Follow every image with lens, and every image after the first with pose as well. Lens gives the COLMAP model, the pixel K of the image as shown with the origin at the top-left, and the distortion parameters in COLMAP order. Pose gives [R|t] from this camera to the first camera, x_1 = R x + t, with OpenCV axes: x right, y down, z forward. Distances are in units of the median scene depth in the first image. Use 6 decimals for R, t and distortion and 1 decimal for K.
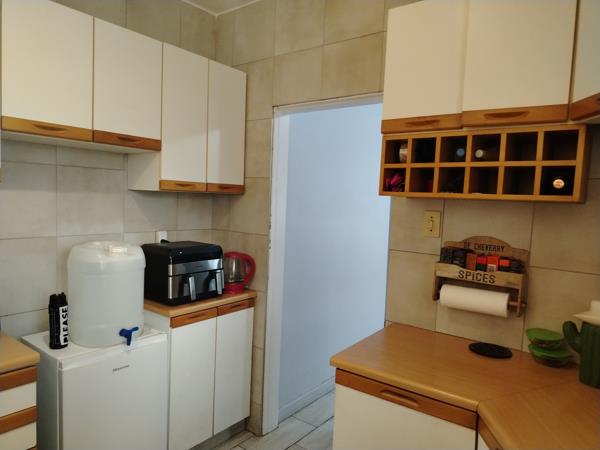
lens RADIAL K [[415.6, 0, 297.9], [0, 415.6, 224.7], [0, 0, 1]] dist [0.048494, -0.050763]
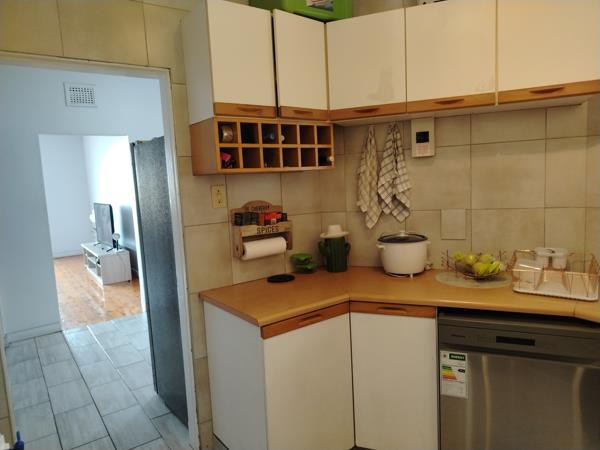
lens RADIAL K [[415.6, 0, 297.0], [0, 415.6, 226.1], [0, 0, 1]] dist [0.048494, -0.050763]
pose [[0.295703, -0.166177, 0.940715, -0.786950], [0.121682, 0.983284, 0.135447, -0.056027], [-0.947498, 0.074416, 0.310981, 0.480193]]
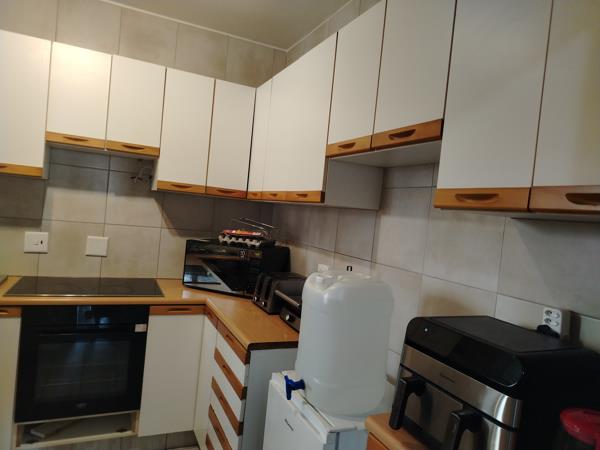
lens RADIAL K [[415.6, 0, 299.6], [0, 415.6, 225.4], [0, 0, 1]] dist [0.048494, -0.050763]
pose [[-0.467159, -0.054044, -0.882520, 0.283003], [-0.166927, 0.985571, 0.028008, -0.054410], [0.868273, 0.160401, -0.469439, 1.316301]]
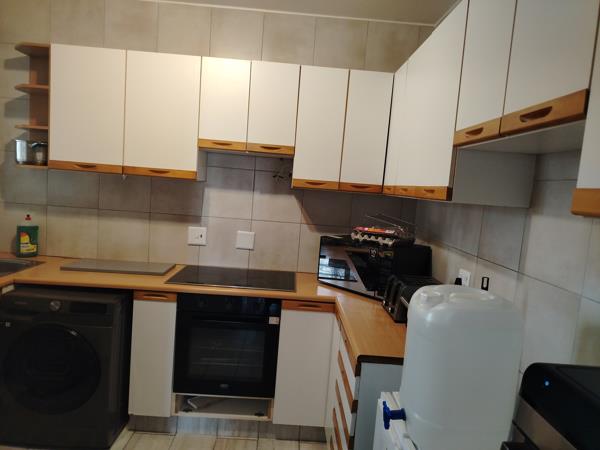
lens RADIAL K [[415.6, 0, 298.3], [0, 415.6, 226.1], [0, 0, 1]] dist [0.048494, -0.050763]
pose [[-0.781618, -0.035450, -0.622749, 0.144812], [-0.141118, 0.982547, 0.121188, -0.099354], [0.607584, 0.182604, -0.772980, 1.368108]]
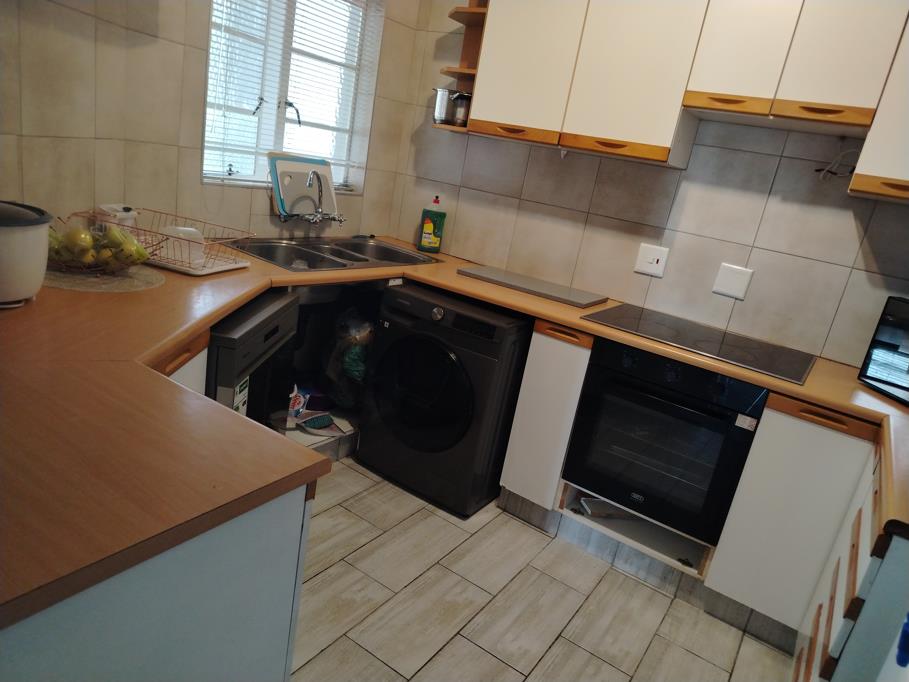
lens RADIAL K [[629.6, 0, 452.7], [0, 629.6, 342.7], [0, 0, 1]] dist [0.048494, -0.050763]
pose [[-0.976557, -0.182219, -0.114602, 0.044017], [-0.210822, 0.917174, 0.338152, -0.040400], [0.043492, 0.354385, -0.934088, 1.350017]]
